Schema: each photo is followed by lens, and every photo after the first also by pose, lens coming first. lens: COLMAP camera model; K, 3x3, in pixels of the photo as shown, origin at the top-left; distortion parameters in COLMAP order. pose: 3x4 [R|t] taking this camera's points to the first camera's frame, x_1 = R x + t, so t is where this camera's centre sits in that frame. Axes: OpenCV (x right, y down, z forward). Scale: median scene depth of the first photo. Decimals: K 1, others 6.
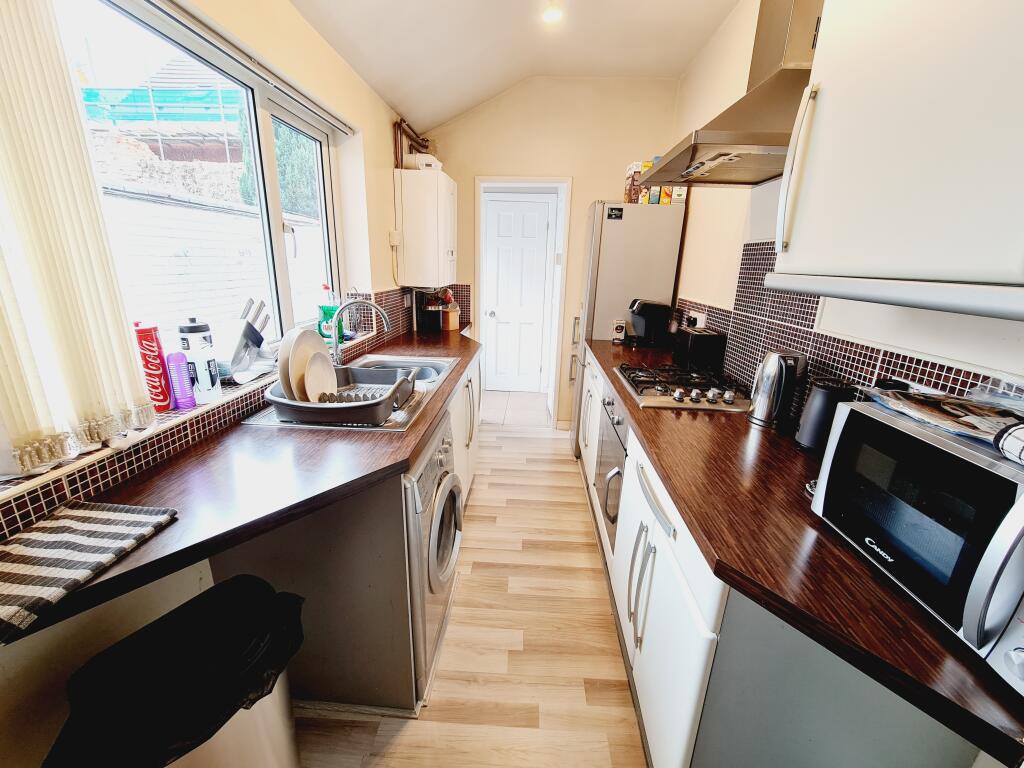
lens RADIAL K [[417.1, 0, 515.9], [0, 417.1, 385.3], [0, 0, 1]] dist [-0.000740, -0.000037]
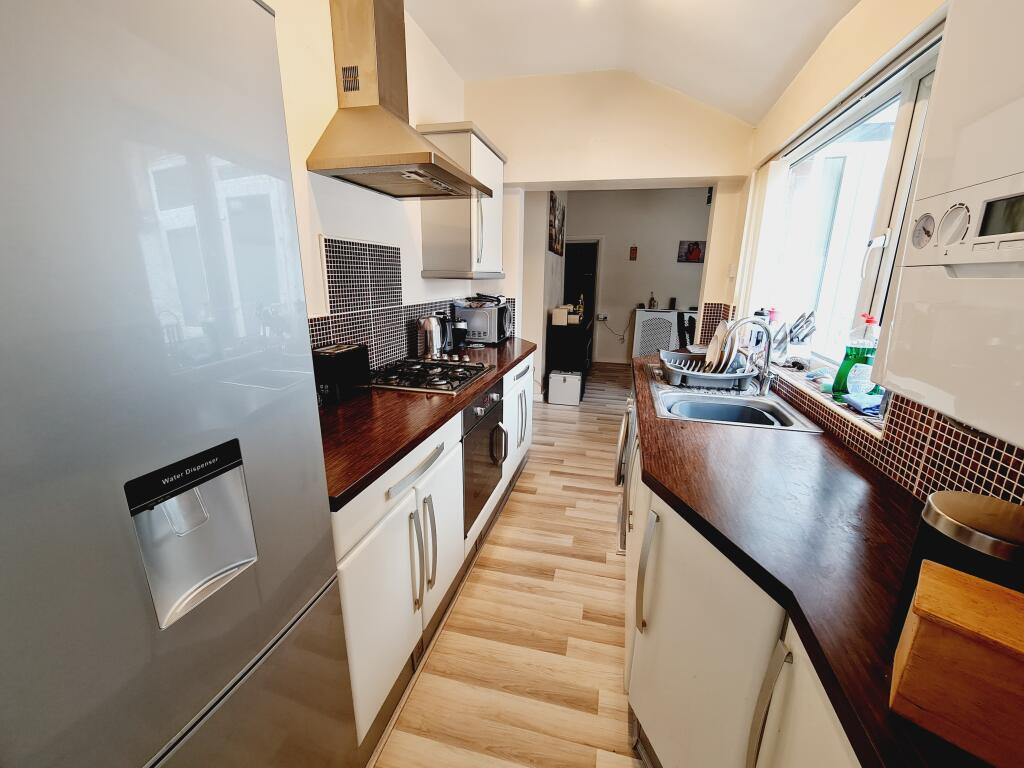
lens RADIAL K [[417.1, 0, 518.2], [0, 417.1, 383.5], [0, 0, 1]] dist [-0.000740, -0.000037]
pose [[-0.978653, -0.110927, 0.173010, -0.020643], [-0.004579, 0.853390, 0.521254, -0.512759], [-0.205466, 0.509334, -0.835681, 1.729473]]
